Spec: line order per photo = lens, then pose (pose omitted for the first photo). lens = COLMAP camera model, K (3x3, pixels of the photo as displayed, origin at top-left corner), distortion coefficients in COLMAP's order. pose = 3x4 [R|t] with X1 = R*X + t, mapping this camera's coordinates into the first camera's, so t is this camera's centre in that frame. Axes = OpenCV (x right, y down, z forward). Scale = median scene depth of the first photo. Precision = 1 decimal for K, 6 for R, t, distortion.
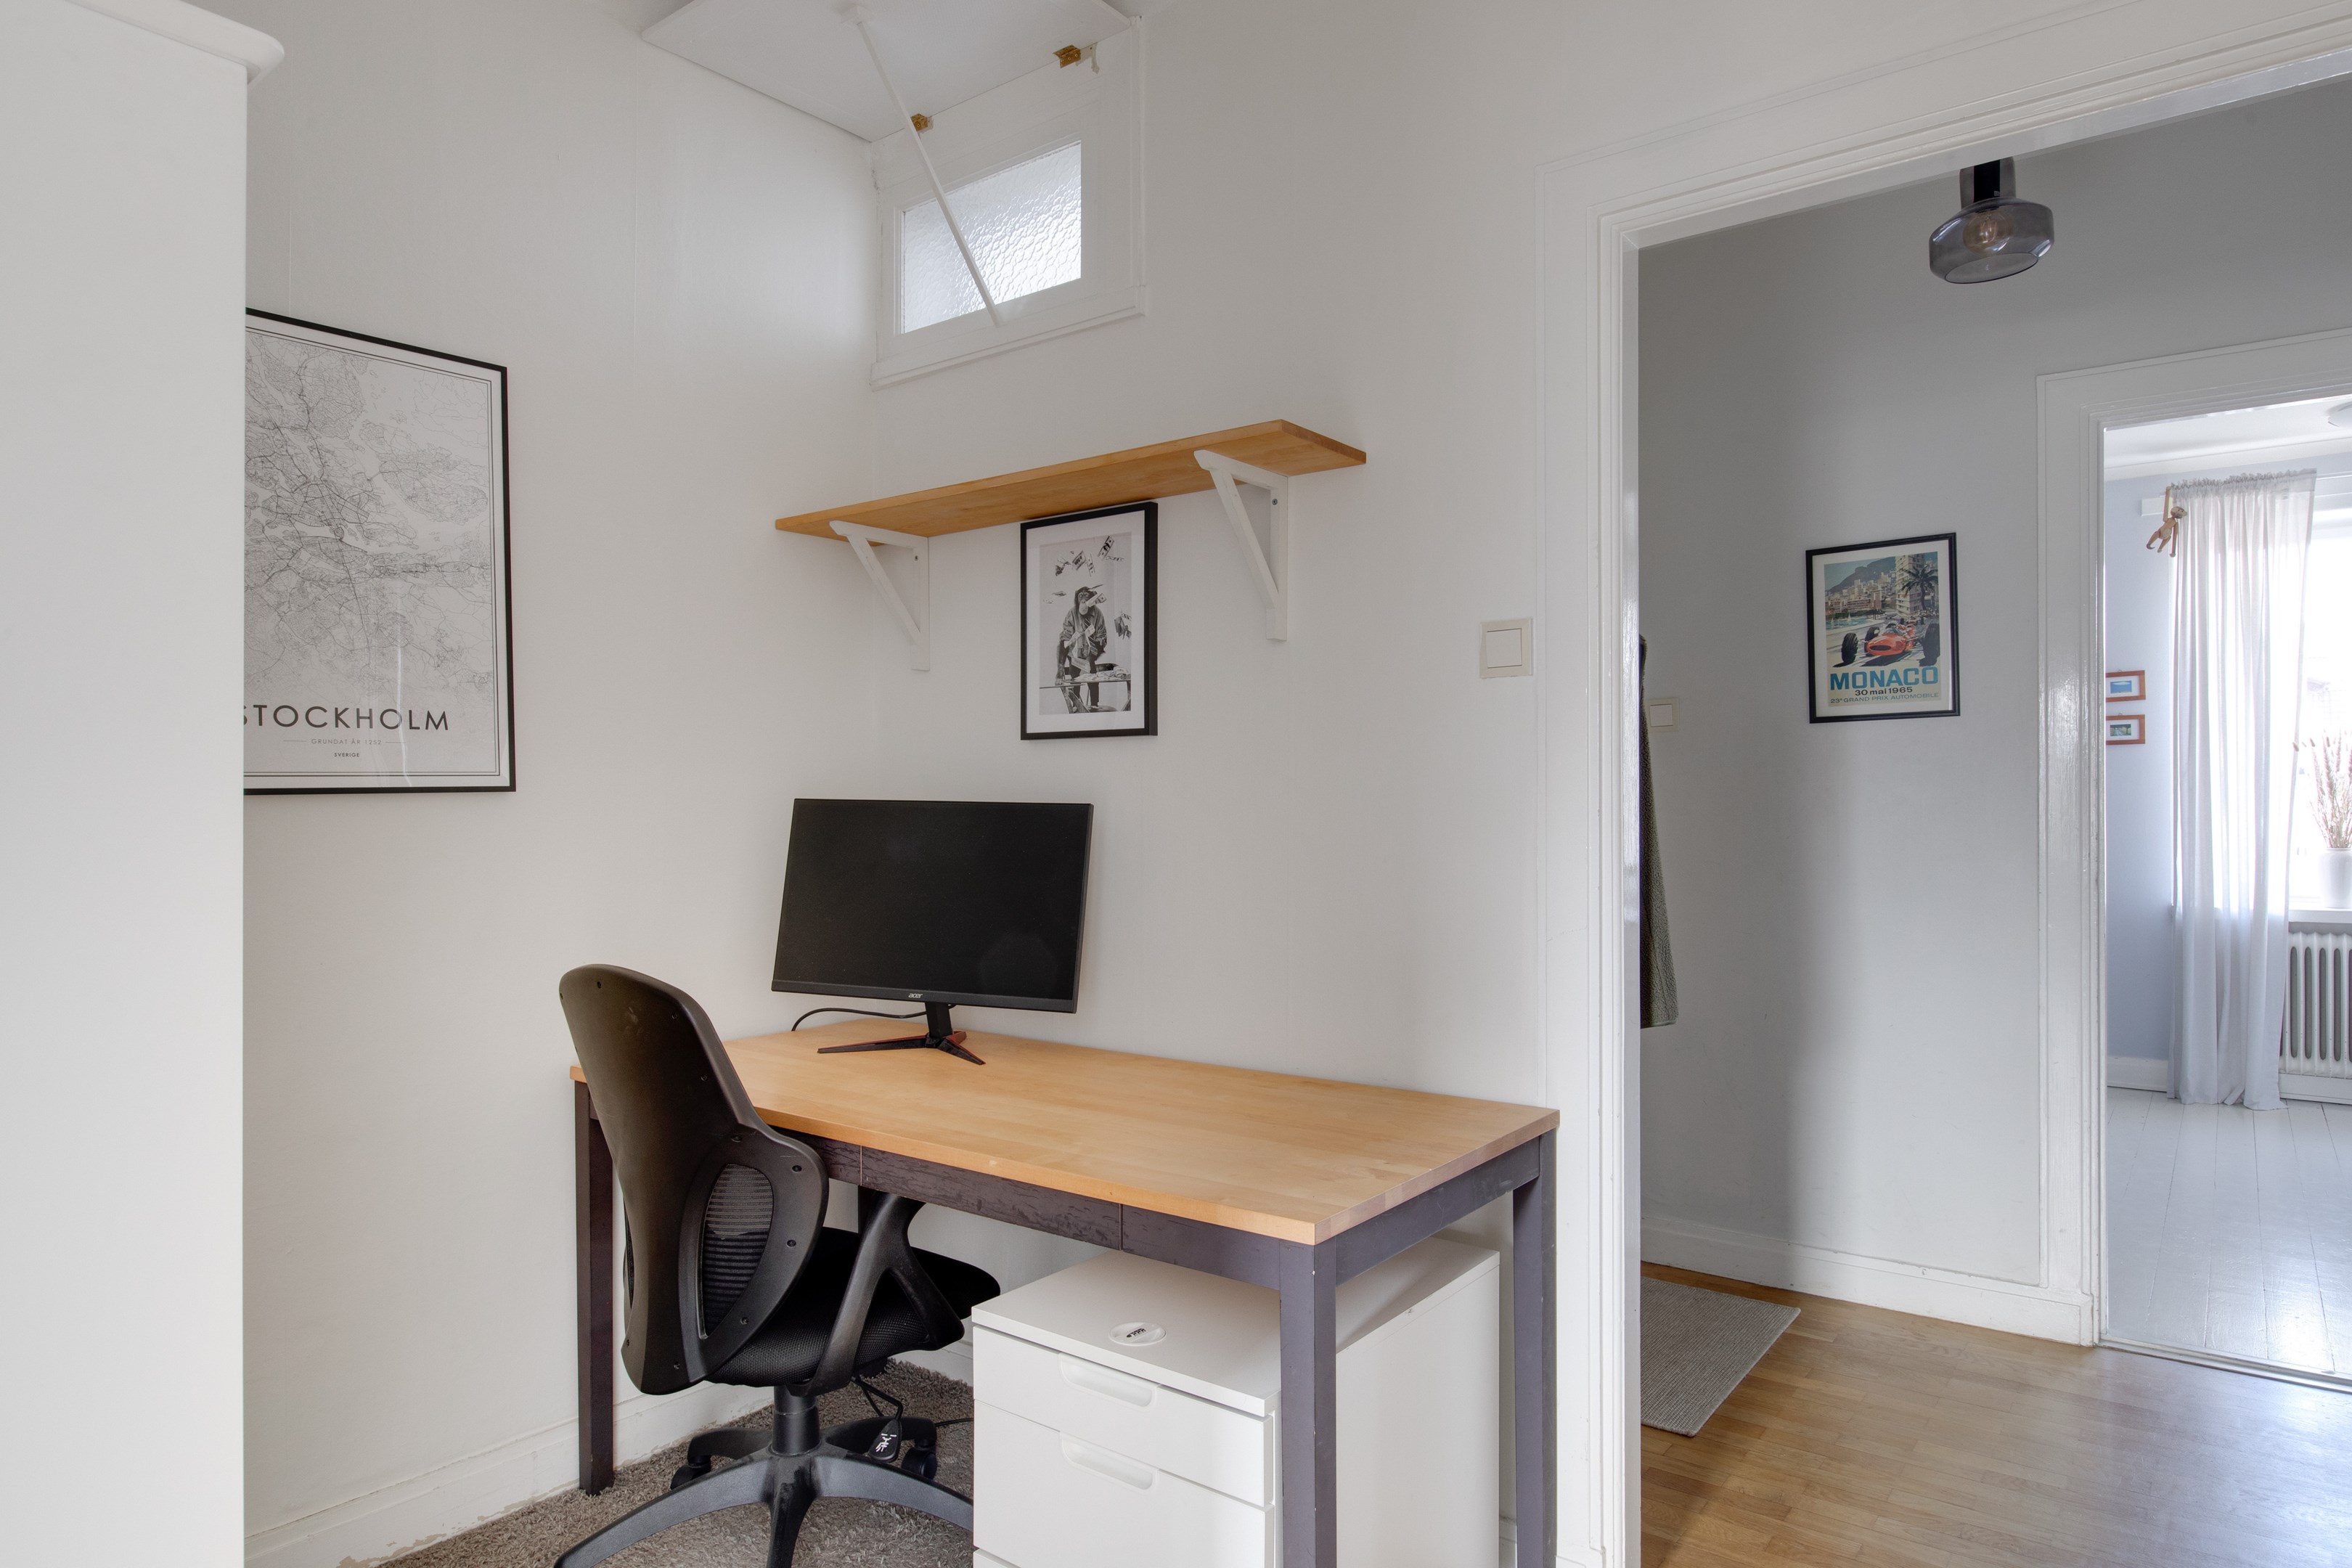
lens RADIAL K [[1398.5, 0, 1136.2], [0, 1398.5, 816.5], [0, 0, 1]] dist [-0.000104, -0.002930]
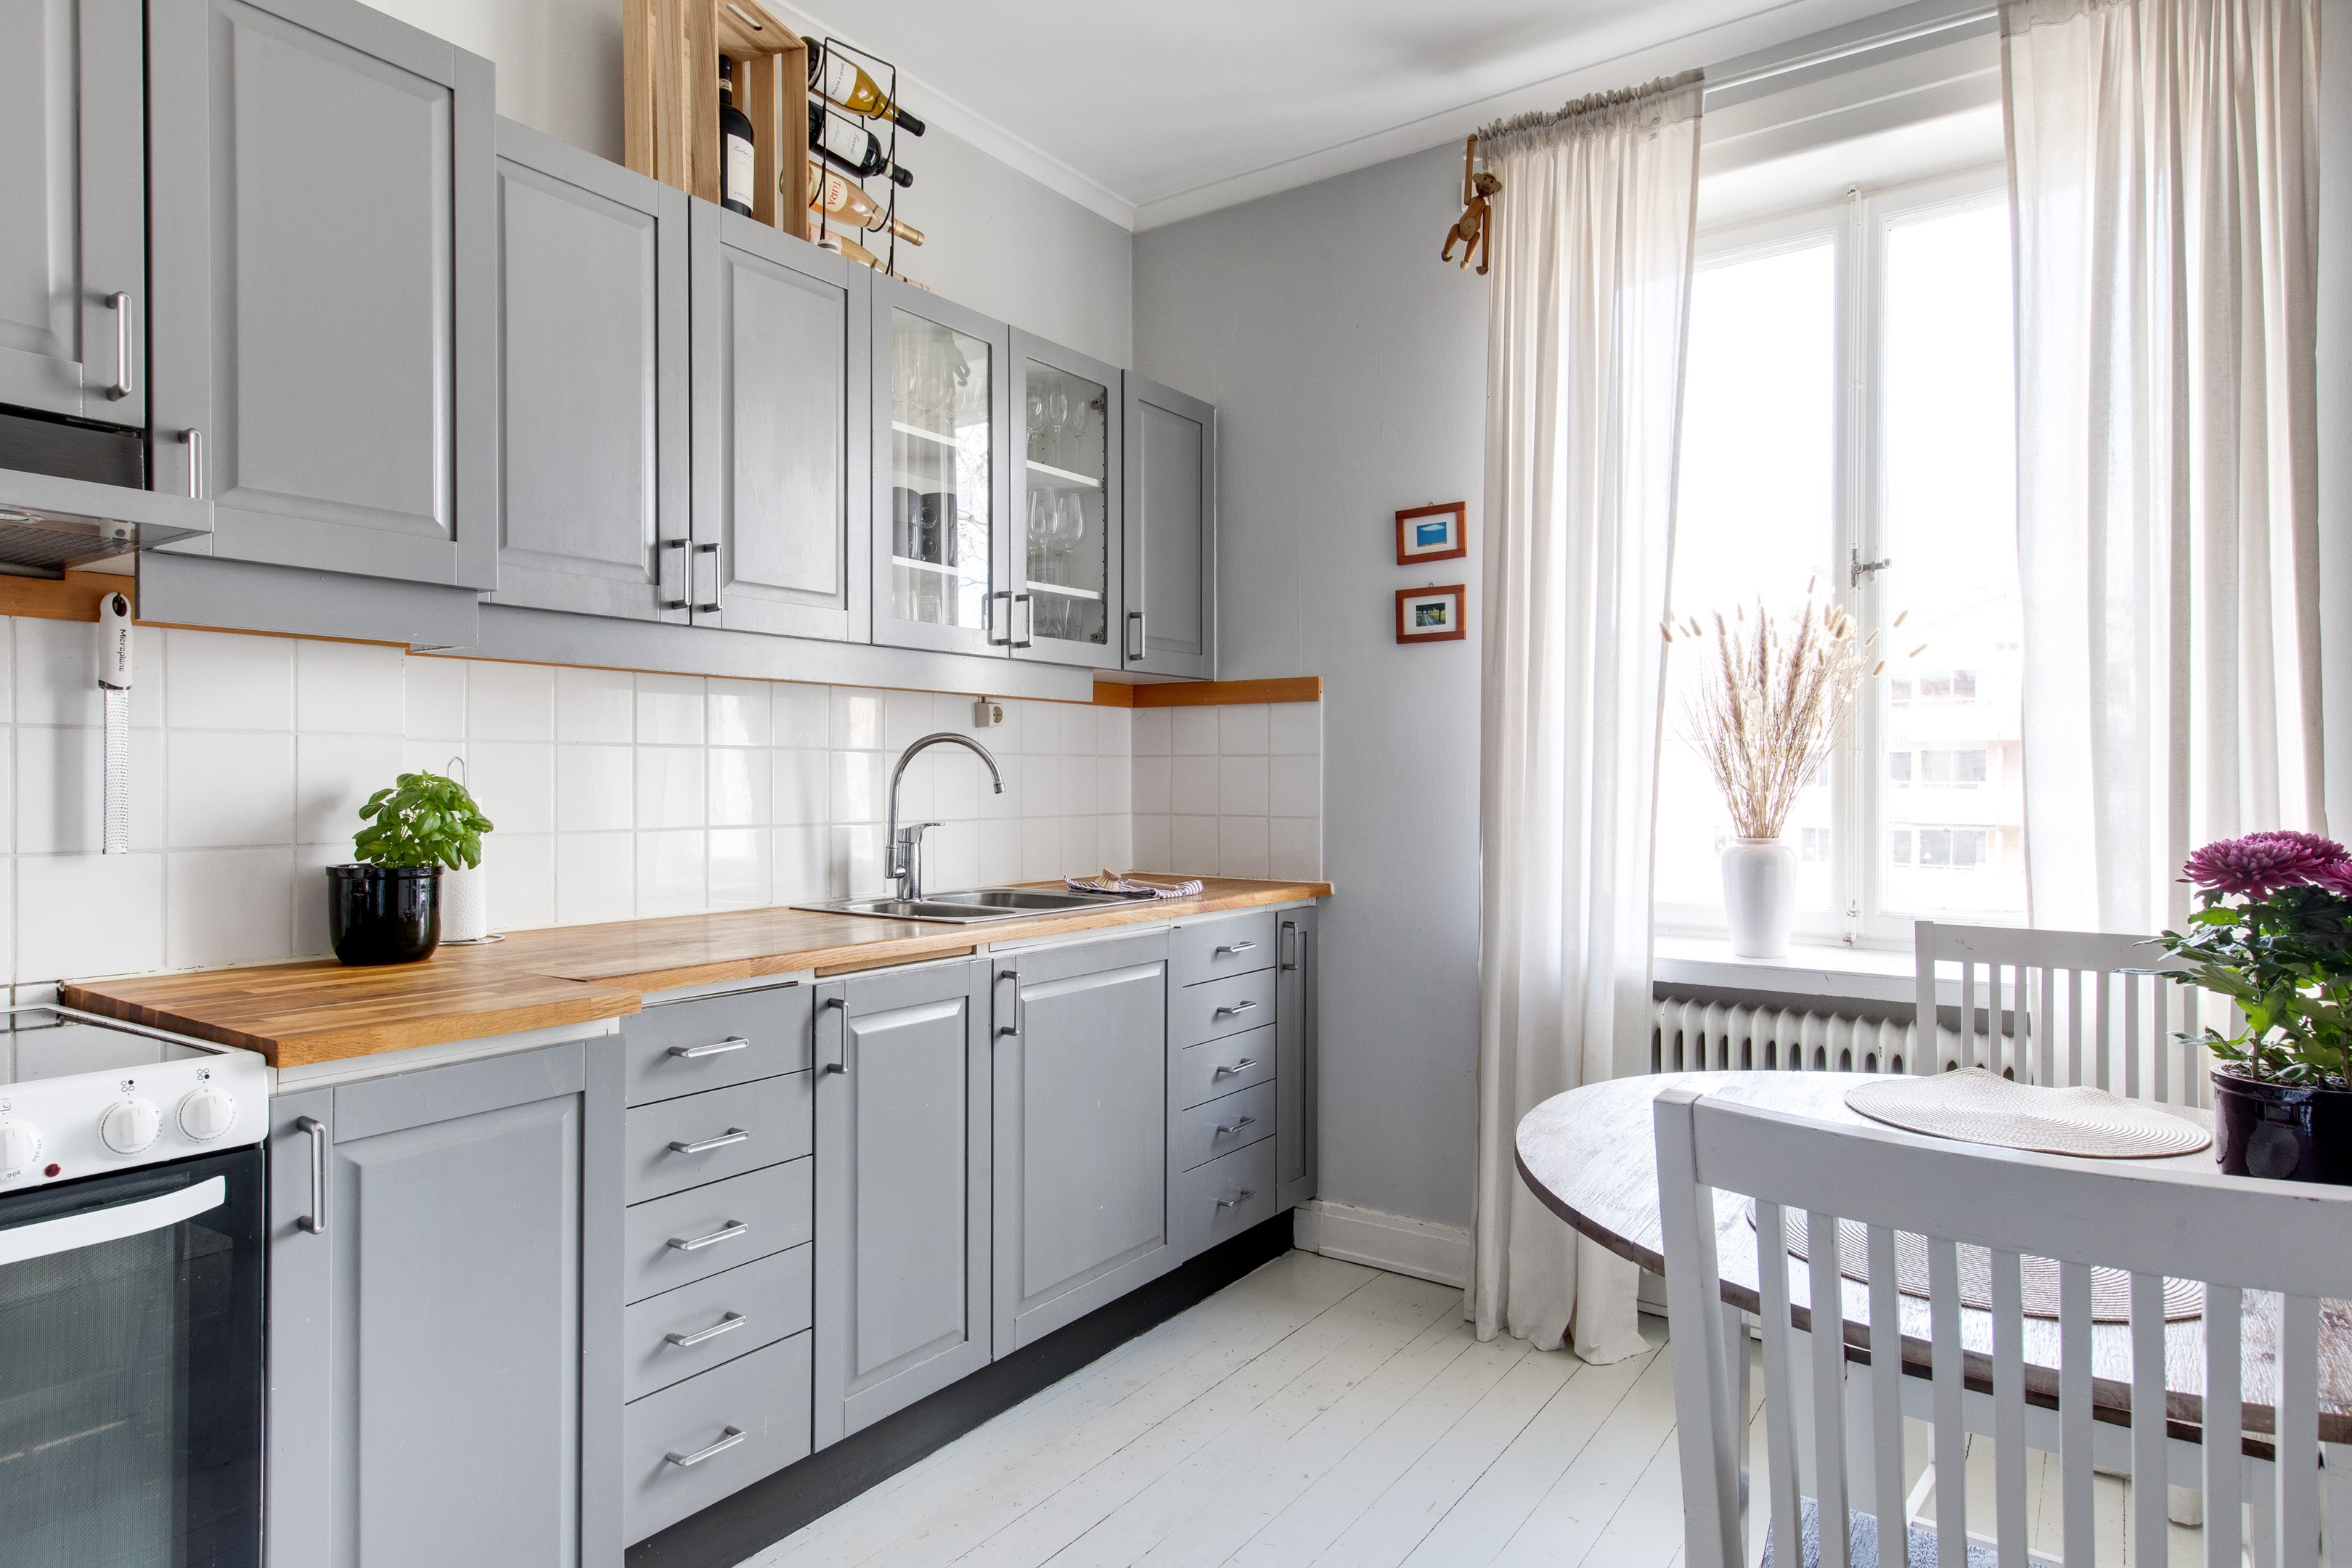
lens RADIAL K [[1371.1, 0, 1174.3], [0, 1371.1, 787.0], [0, 0, 1]] dist [0.024889, -0.004979]
pose [[0.997527, 0.006699, 0.069970, 0.861494], [-0.007144, 0.999956, 0.006100, 0.004035], [-0.069926, -0.006585, 0.997530, 0.719892]]
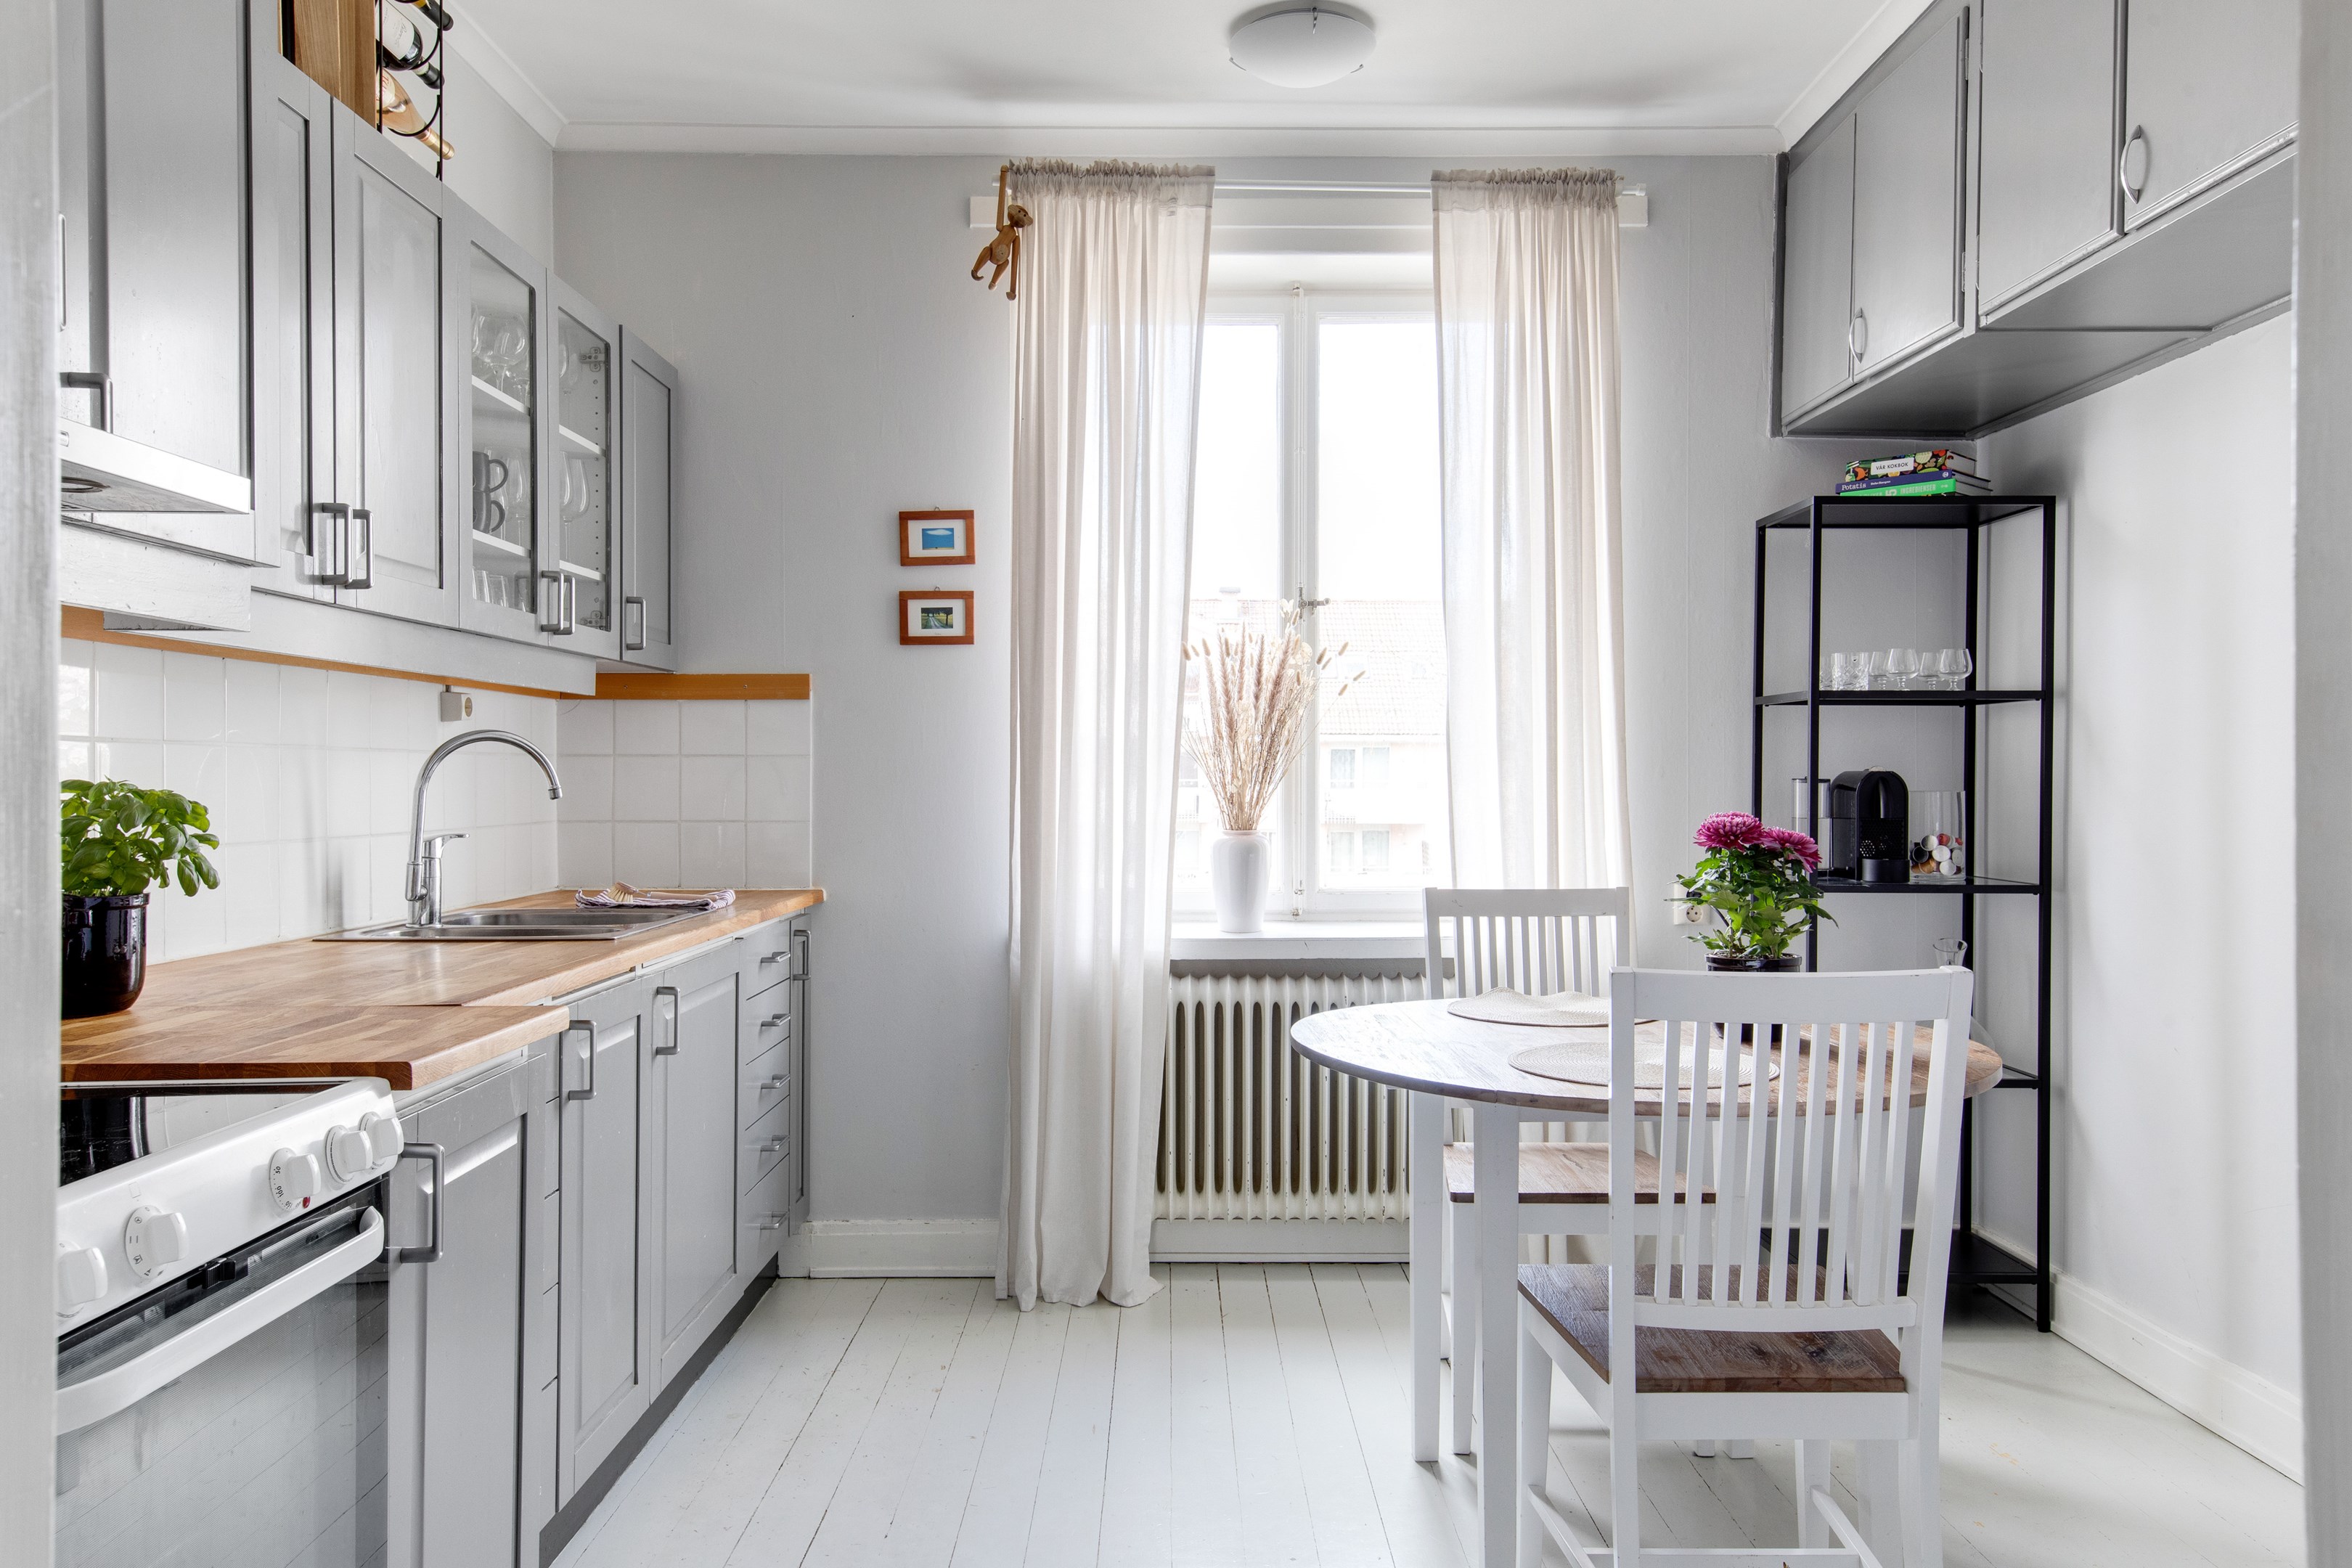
lens RADIAL K [[1681.9, 0, 1184.1], [0, 1681.9, 795.6], [0, 0, 1]] dist [0.024656, 0.003879]
pose [[0.772152, -0.001828, 0.635435, 0.545578], [-0.004242, 0.999959, 0.008031, 0.003231], [-0.635423, -0.008897, 0.772113, 0.650065]]
